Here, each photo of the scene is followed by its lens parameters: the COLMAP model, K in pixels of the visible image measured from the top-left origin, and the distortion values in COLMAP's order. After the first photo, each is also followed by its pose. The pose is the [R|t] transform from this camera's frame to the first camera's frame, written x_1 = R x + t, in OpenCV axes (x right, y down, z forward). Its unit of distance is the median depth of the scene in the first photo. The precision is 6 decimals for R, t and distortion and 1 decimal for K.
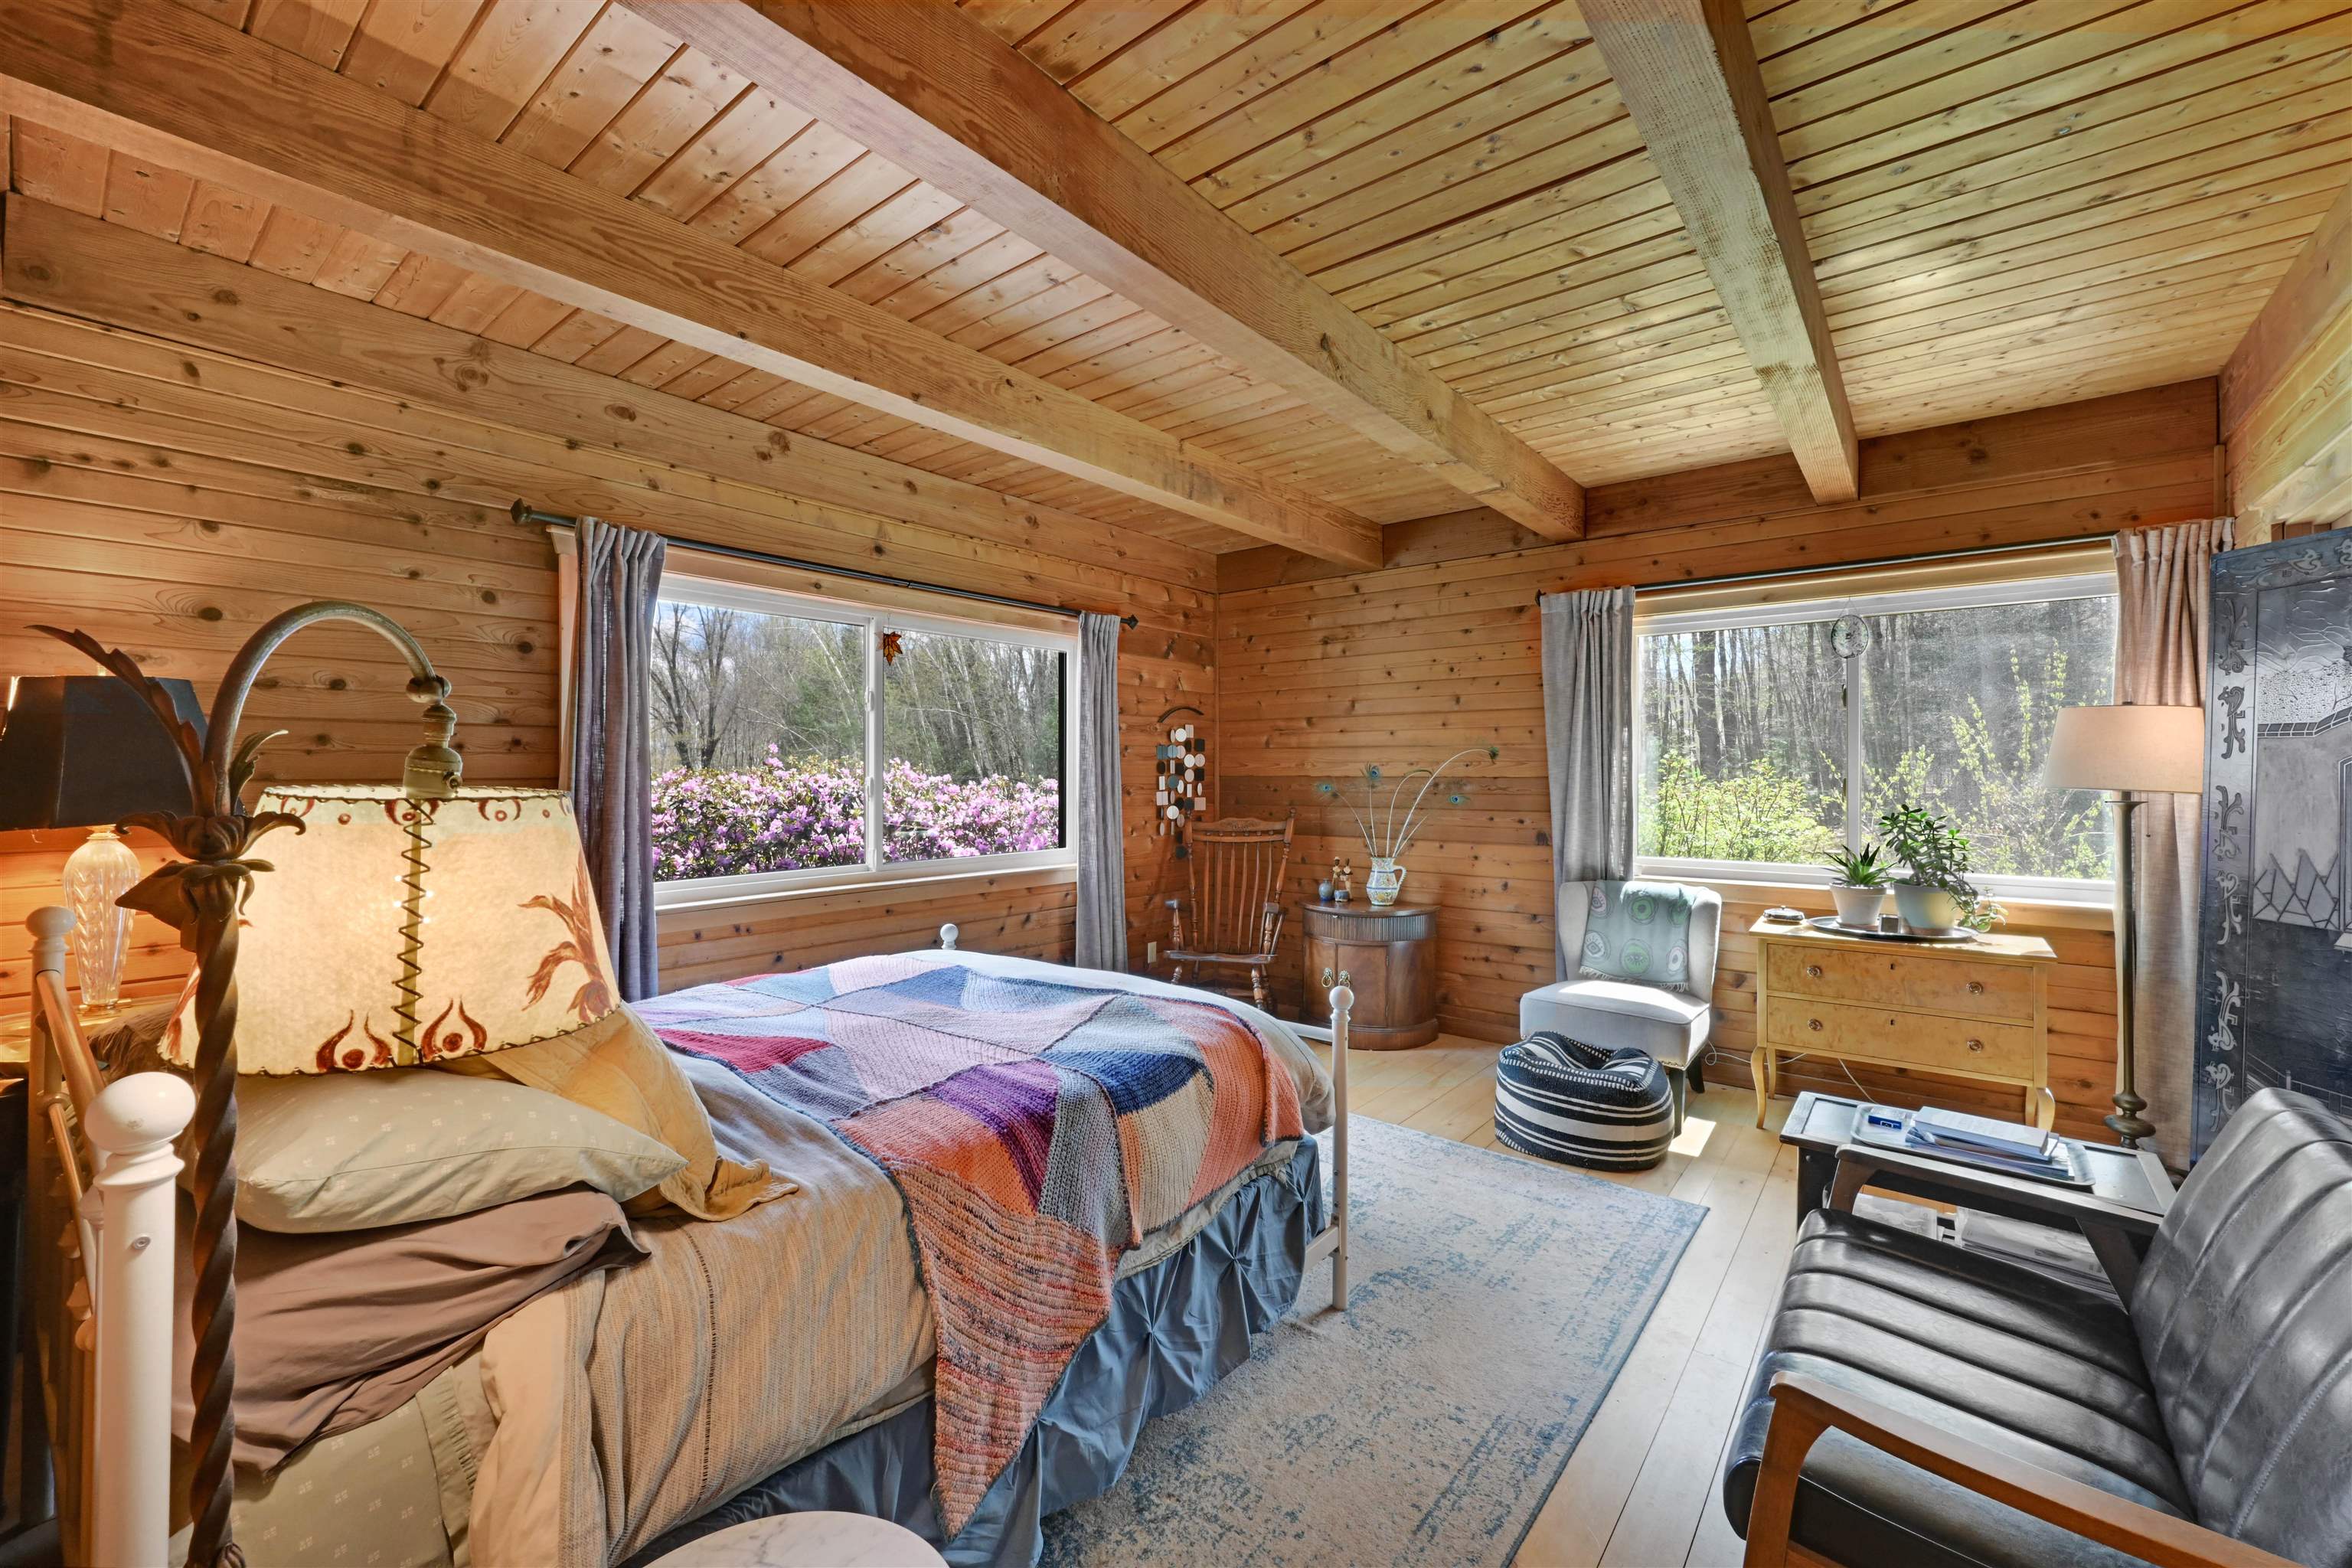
lens RADIAL K [[937.9, 0, 1189.5], [0, 937.9, 776.1], [0, 0, 1]] dist [-0.002591, 0.000587]
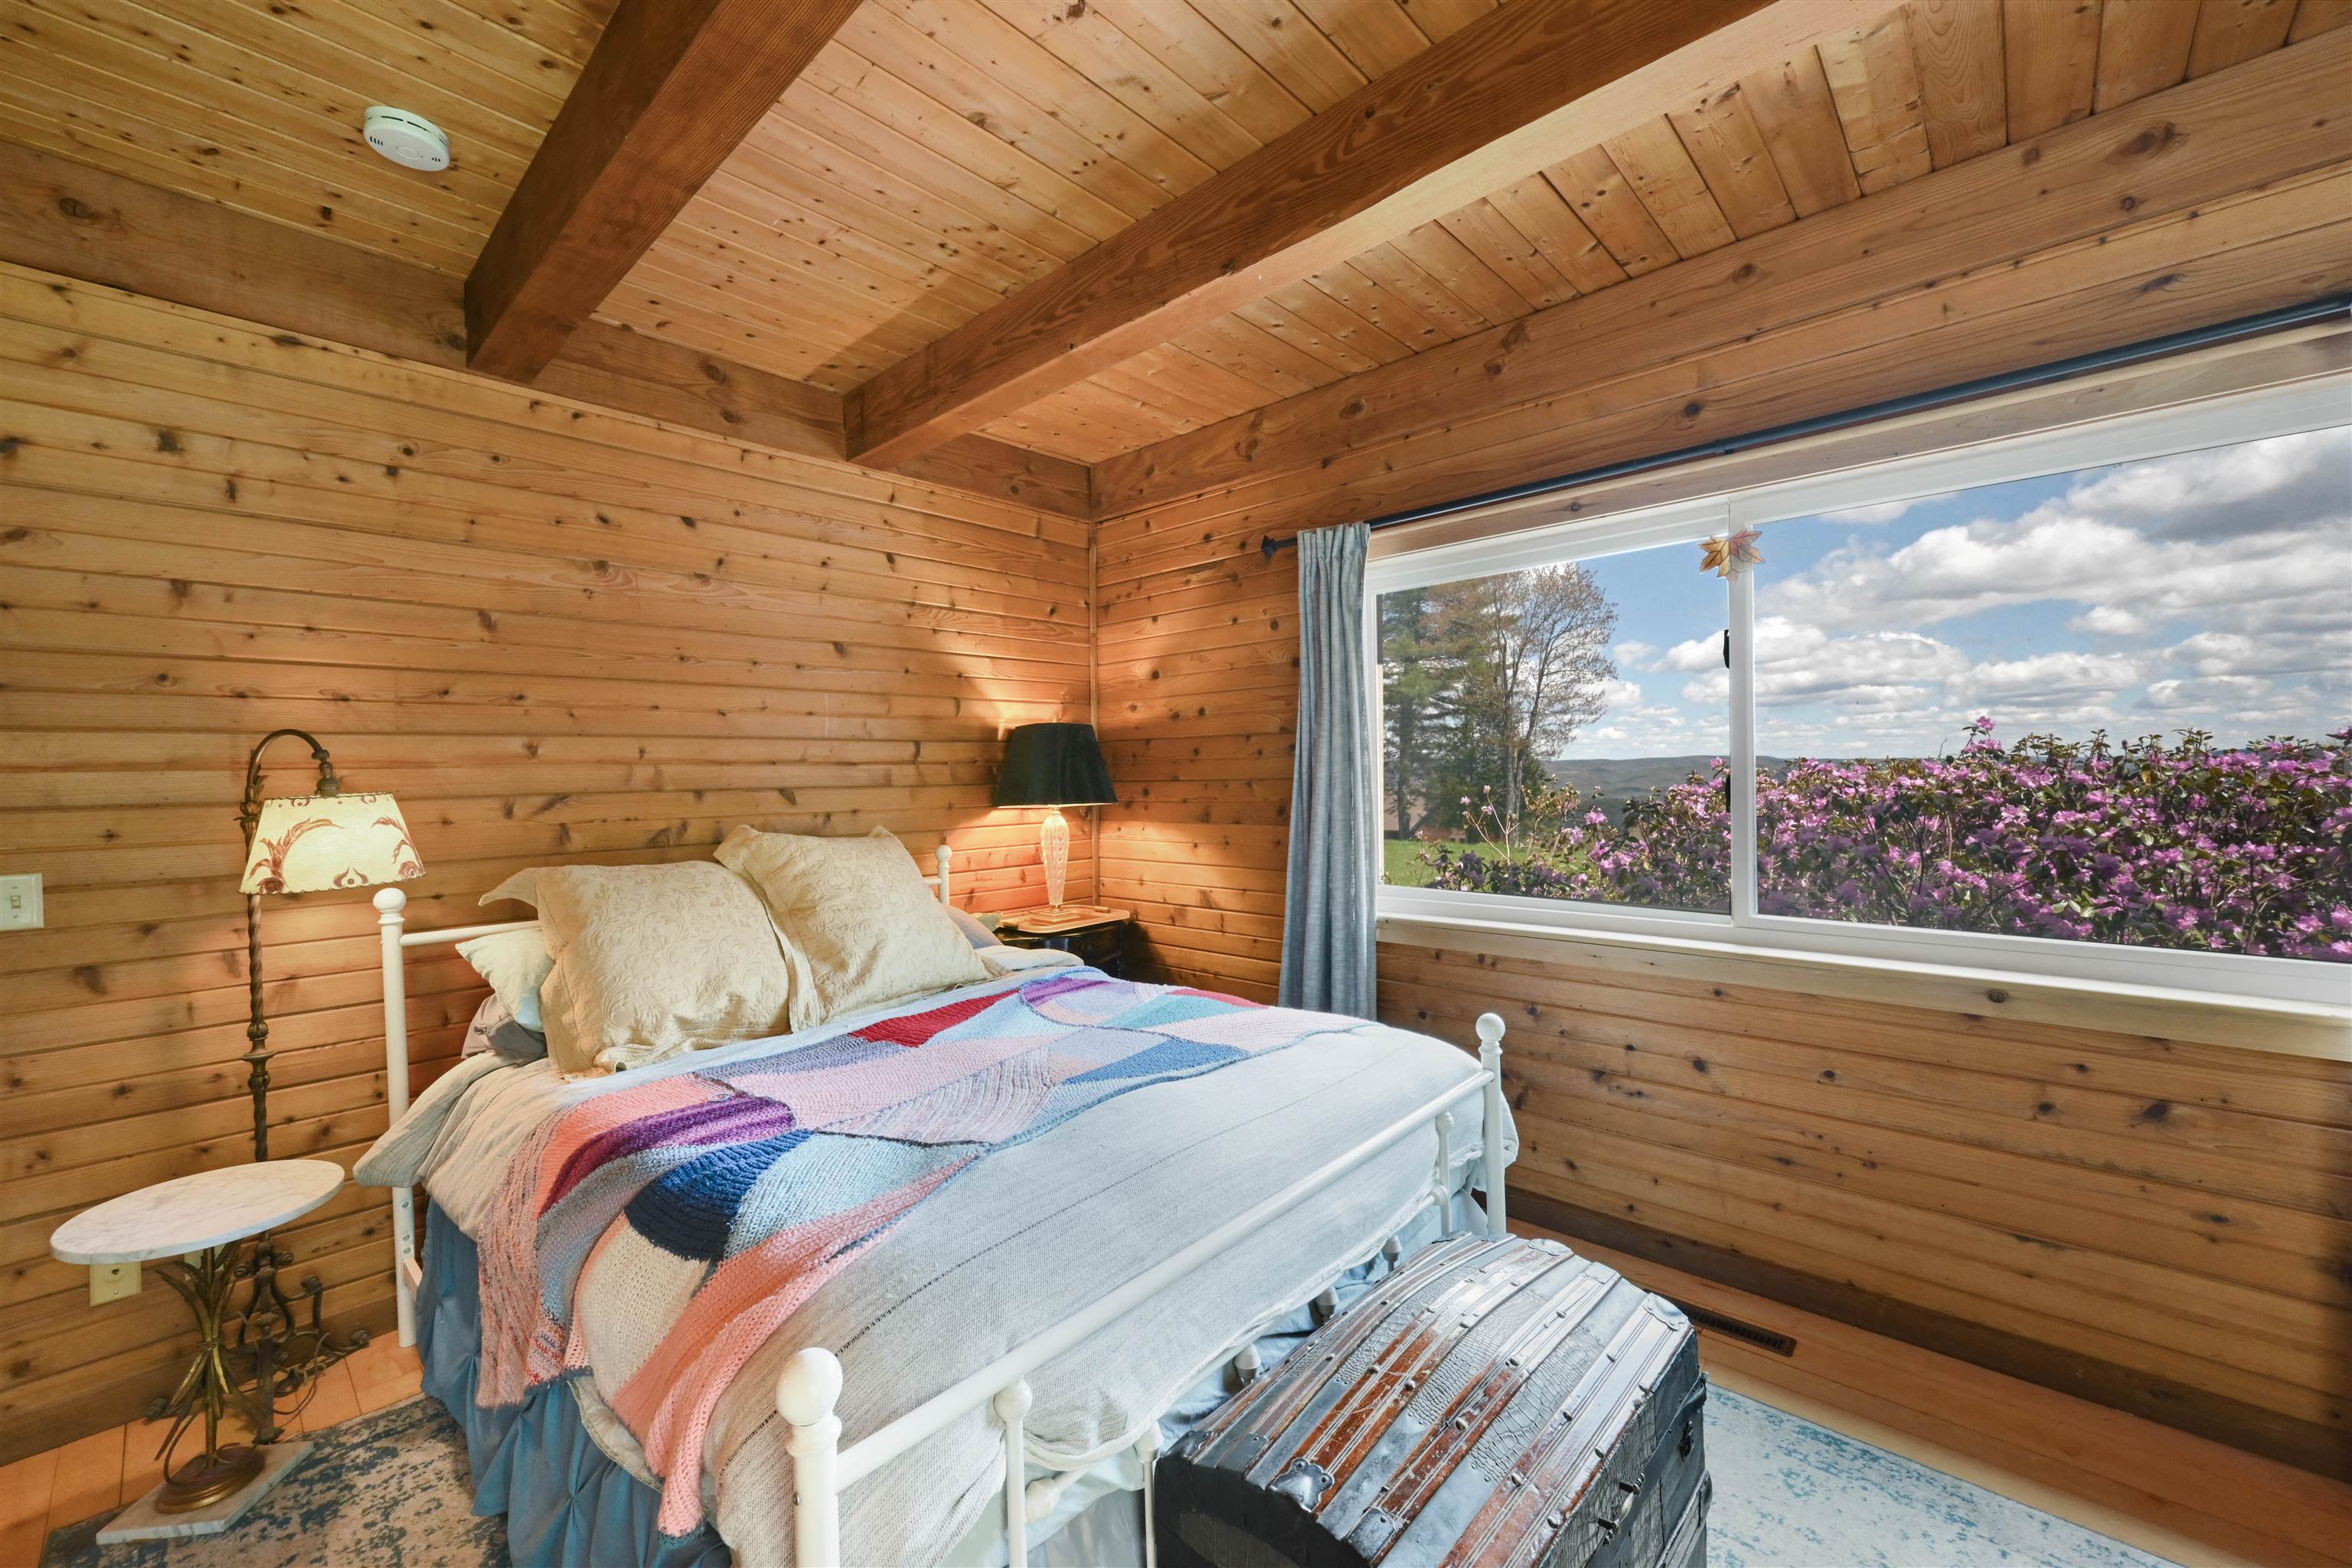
lens RADIAL K [[937.9, 0, 1188.2], [0, 937.9, 776.5], [0, 0, 1]] dist [-0.002591, 0.000587]
pose [[-0.074626, 0.000417, -0.997212, 0.474461], [0.010225, 0.999948, -0.000347, -0.001525], [0.997159, -0.010223, -0.074626, 1.070492]]
